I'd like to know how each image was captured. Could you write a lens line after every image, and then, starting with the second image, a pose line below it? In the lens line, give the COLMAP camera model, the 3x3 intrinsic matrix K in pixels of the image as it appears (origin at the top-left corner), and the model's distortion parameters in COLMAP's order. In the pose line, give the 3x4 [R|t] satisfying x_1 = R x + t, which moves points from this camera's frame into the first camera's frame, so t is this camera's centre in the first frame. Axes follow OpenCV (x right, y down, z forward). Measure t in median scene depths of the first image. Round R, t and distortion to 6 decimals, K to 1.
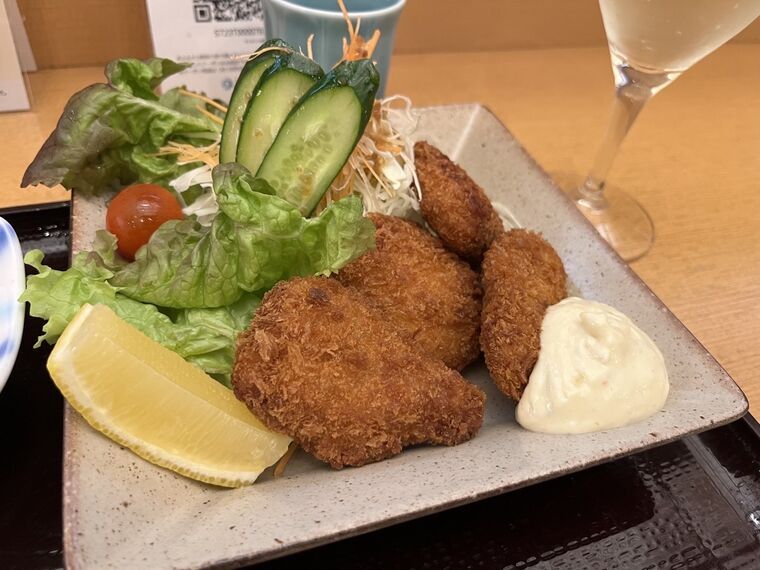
lens RADIAL K [[585.6, 0, 380.0], [0, 585.6, 285.0], [0, 0, 1]] dist [0.002924, -0.002655]
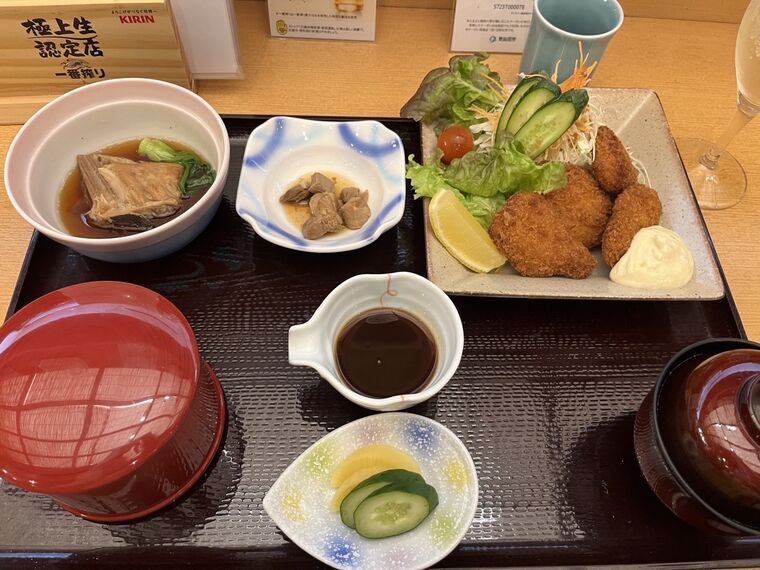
lens RADIAL K [[585.6, 0, 380.0], [0, 585.6, 285.0], [0, 0, 1]] dist [0.002924, -0.002655]
pose [[0.946597, 0.243020, -0.211887, -0.097853], [-0.181558, 0.944849, 0.272576, -0.168532], [0.266443, -0.219549, 0.938513, -1.218716]]
